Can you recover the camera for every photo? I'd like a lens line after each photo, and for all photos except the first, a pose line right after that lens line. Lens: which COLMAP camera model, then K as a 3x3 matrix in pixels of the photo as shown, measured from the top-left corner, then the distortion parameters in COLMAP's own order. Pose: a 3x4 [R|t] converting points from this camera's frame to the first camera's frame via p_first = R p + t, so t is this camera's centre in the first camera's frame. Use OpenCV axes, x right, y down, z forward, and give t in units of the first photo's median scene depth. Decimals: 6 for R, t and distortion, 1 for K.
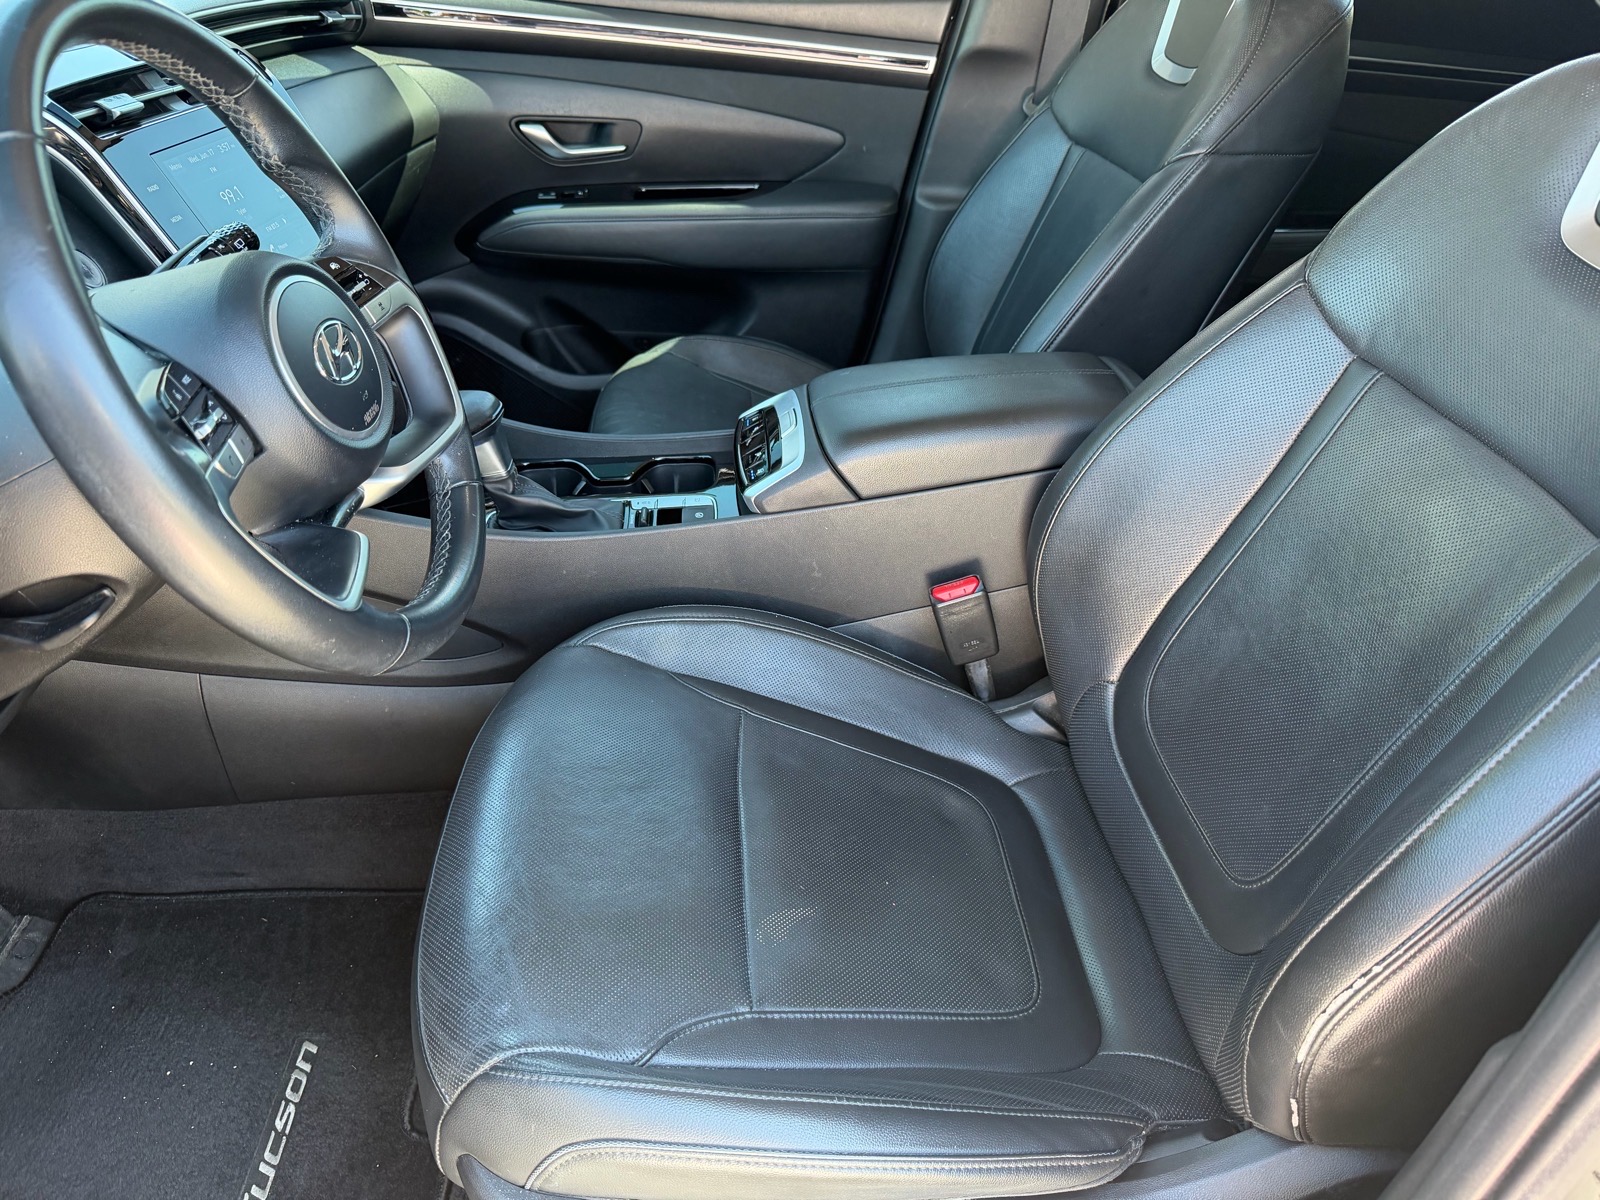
lens RADIAL K [[1106.5, 0, 799.1], [0, 1106.5, 748.4], [0, 0, 1]] dist [0.102702, -0.211488]
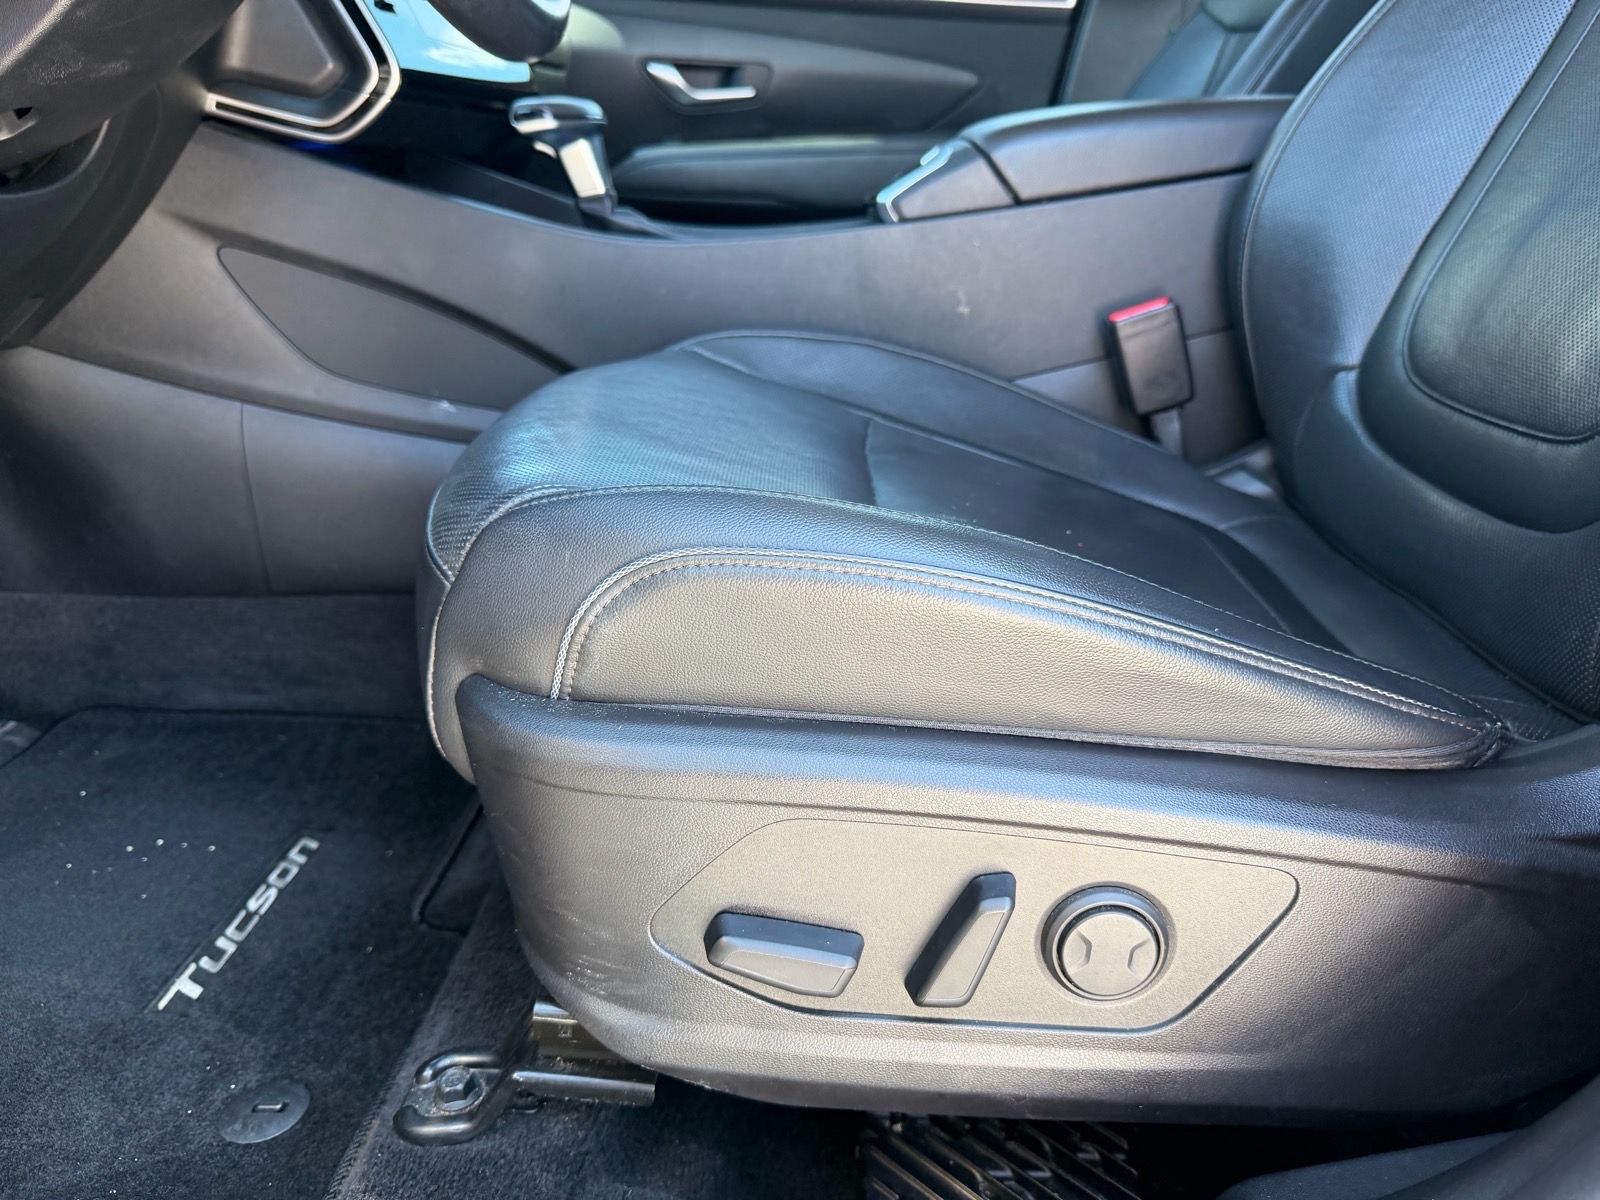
lens RADIAL K [[1185.9, 0, 794.1], [0, 1185.9, 640.7], [0, 0, 1]] dist [0.108512, -0.285970]
pose [[0.994920, 0.014338, -0.099641, -0.018232], [-0.035392, 0.976435, -0.212888, 0.291212], [0.094241, 0.215333, 0.971983, 0.185679]]
